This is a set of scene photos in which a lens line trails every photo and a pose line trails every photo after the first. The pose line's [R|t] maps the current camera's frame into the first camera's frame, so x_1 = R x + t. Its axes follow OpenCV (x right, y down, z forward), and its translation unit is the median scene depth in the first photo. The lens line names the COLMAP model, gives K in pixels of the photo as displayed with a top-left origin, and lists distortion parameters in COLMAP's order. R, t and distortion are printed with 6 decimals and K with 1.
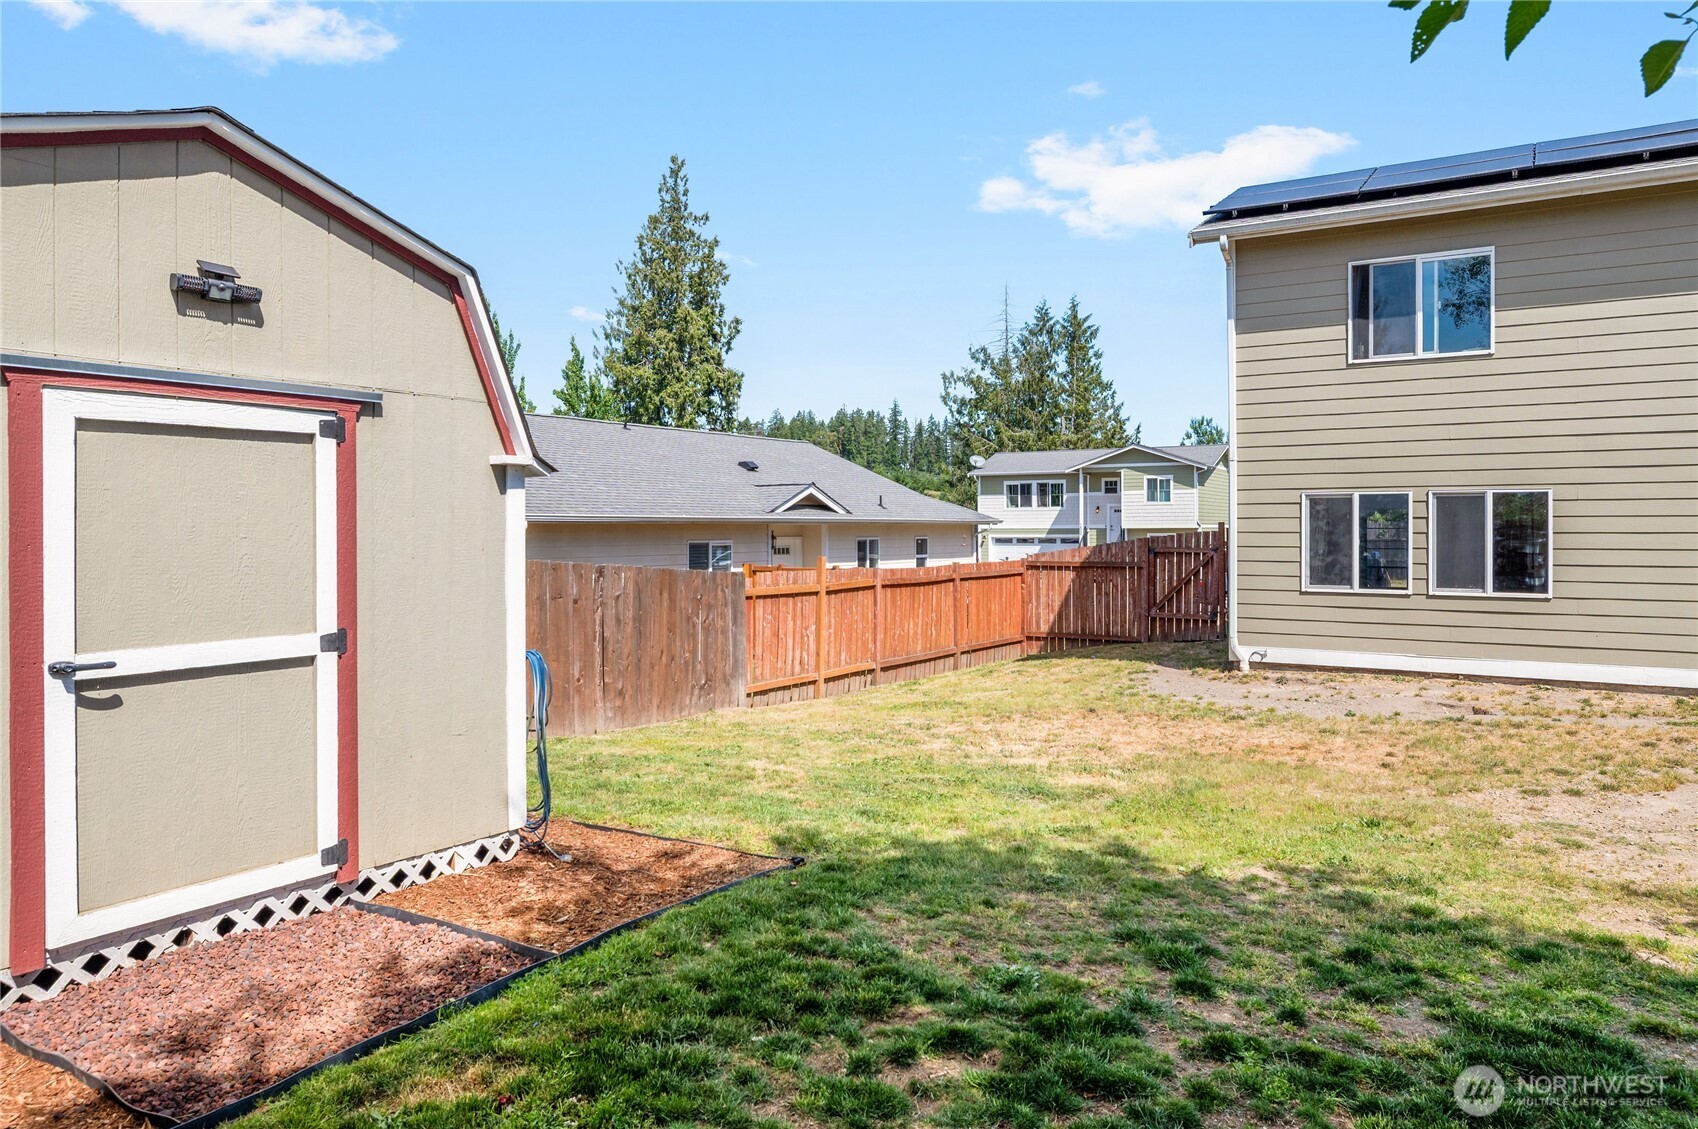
lens RADIAL K [[1131.3, 0, 849.3], [0, 1131.3, 526.4], [0, 0, 1]] dist [0.000587, 0.000209]
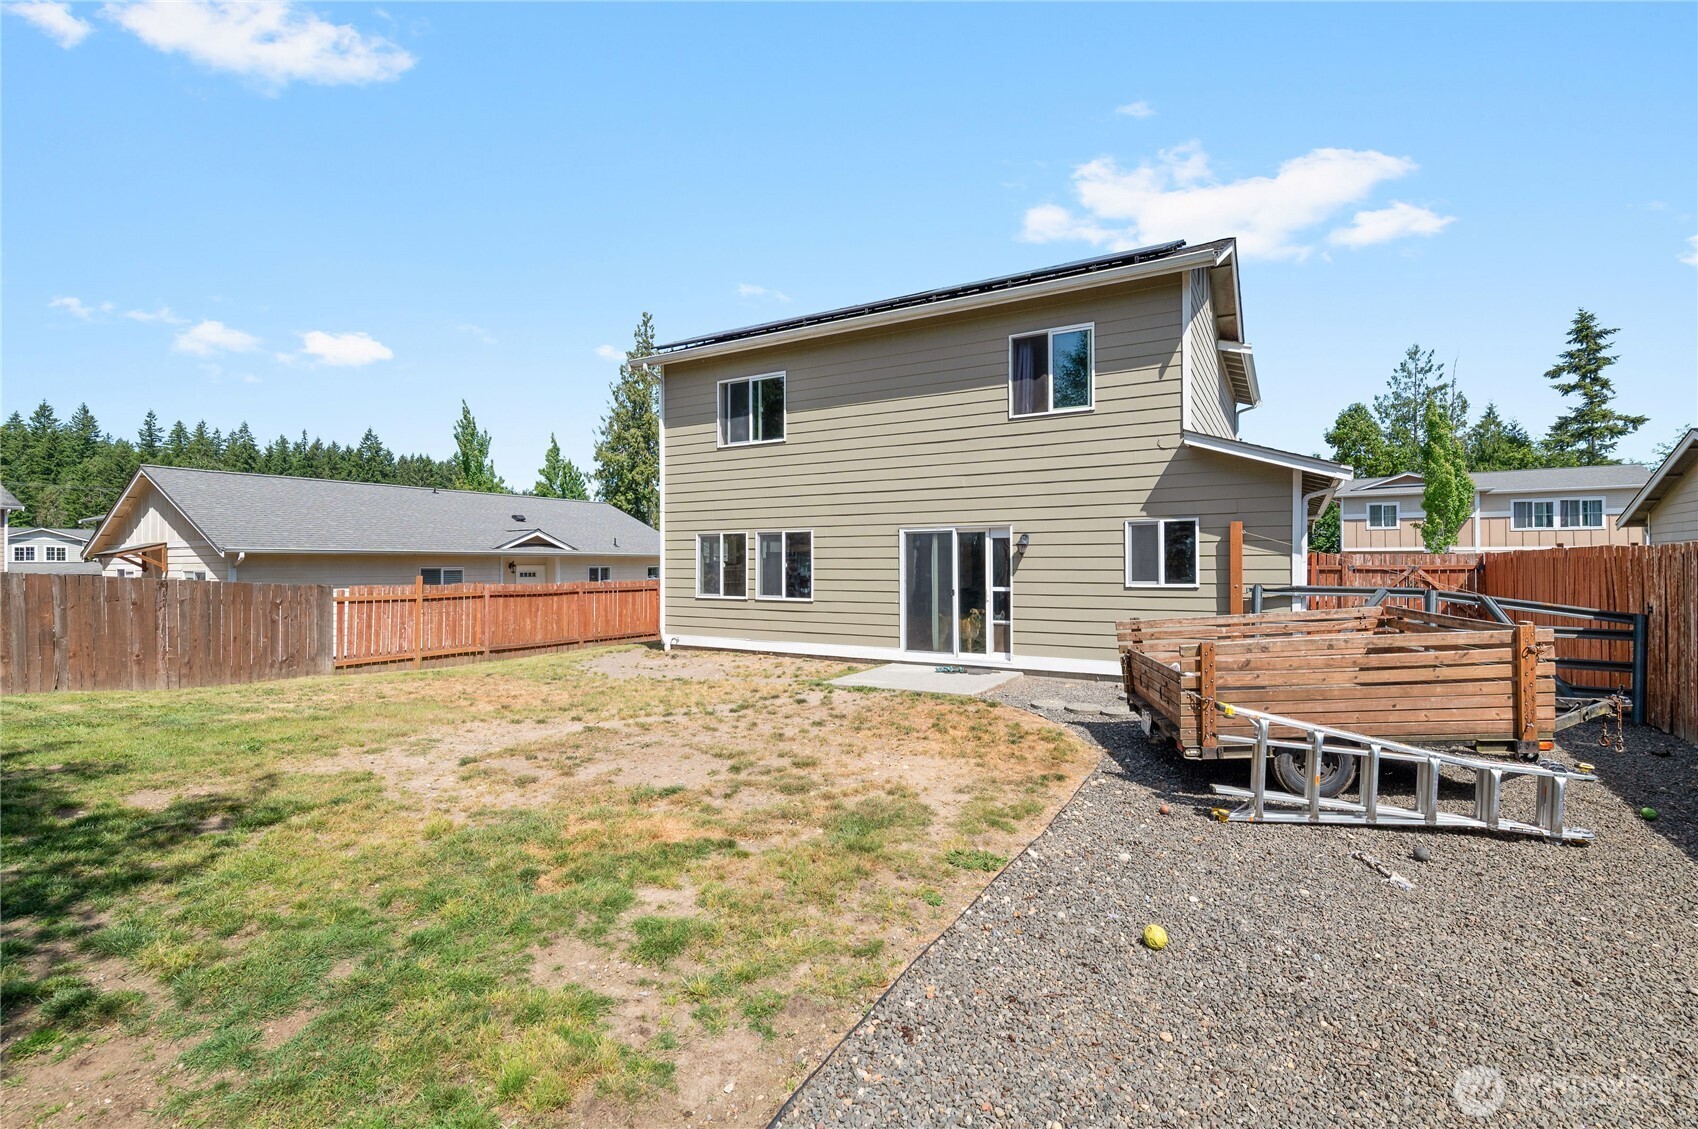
lens RADIAL K [[762.1, 0, 849.0], [0, 762.1, 564.5], [0, 0, 1]] dist [-0.000751, -0.000221]
pose [[0.999821, -0.000018, 0.018927, 0.593022], [-0.000021, 0.999998, 0.002047, 0.010516], [-0.018927, -0.002047, 0.999819, -0.026966]]
